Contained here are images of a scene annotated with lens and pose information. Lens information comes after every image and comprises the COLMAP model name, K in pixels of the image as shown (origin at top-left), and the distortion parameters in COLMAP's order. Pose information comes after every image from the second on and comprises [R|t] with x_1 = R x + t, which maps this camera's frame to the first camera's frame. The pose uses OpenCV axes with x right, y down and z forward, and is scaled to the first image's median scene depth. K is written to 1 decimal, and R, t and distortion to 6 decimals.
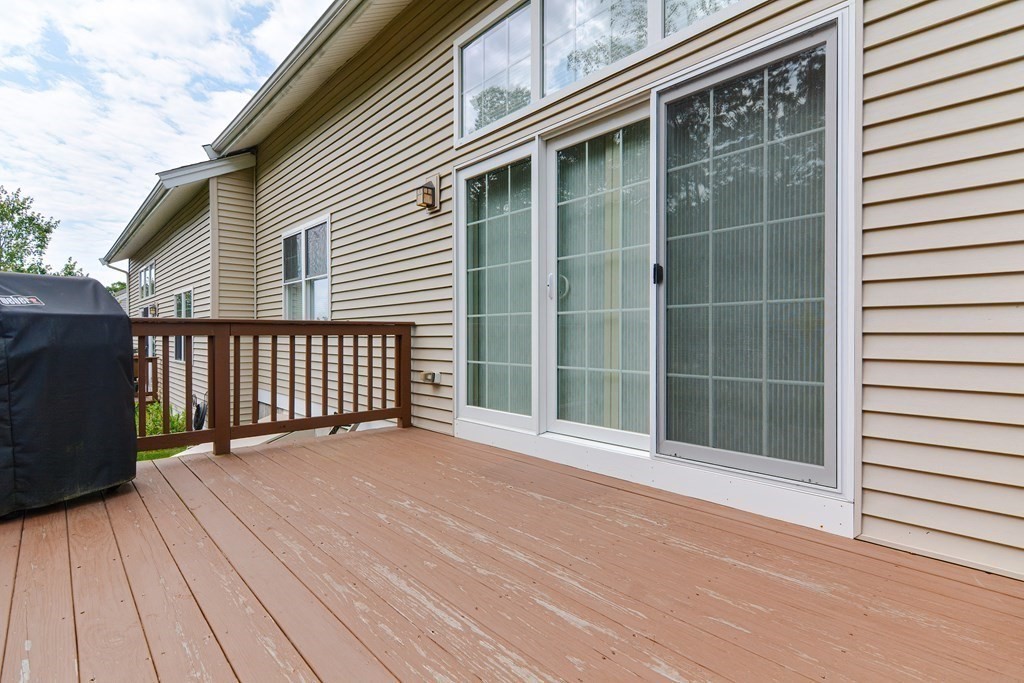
lens RADIAL K [[501.1, 0, 513.3], [0, 501.1, 339.4], [0, 0, 1]] dist [0.015659, -0.009097]
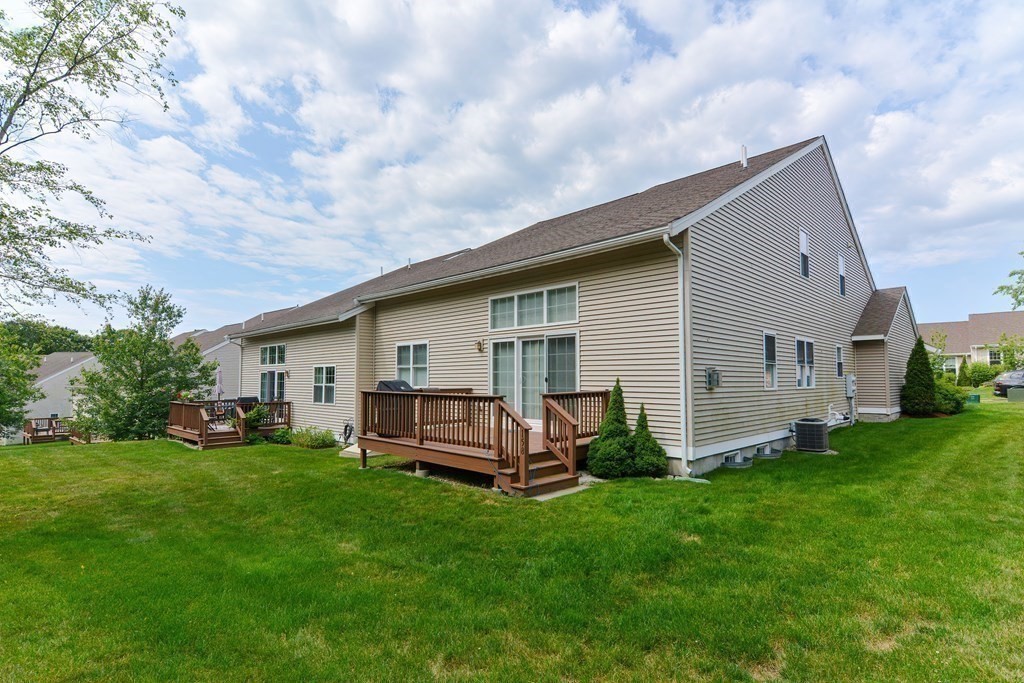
lens RADIAL K [[501.1, 0, 510.6], [0, 501.1, 343.7], [0, 0, 1]] dist [0.015659, -0.009097]
pose [[0.998813, 0.001529, 0.048694, -0.154457], [0.002355, 0.996823, -0.079608, -0.076356], [-0.048661, 0.079629, 0.995636, -2.375025]]
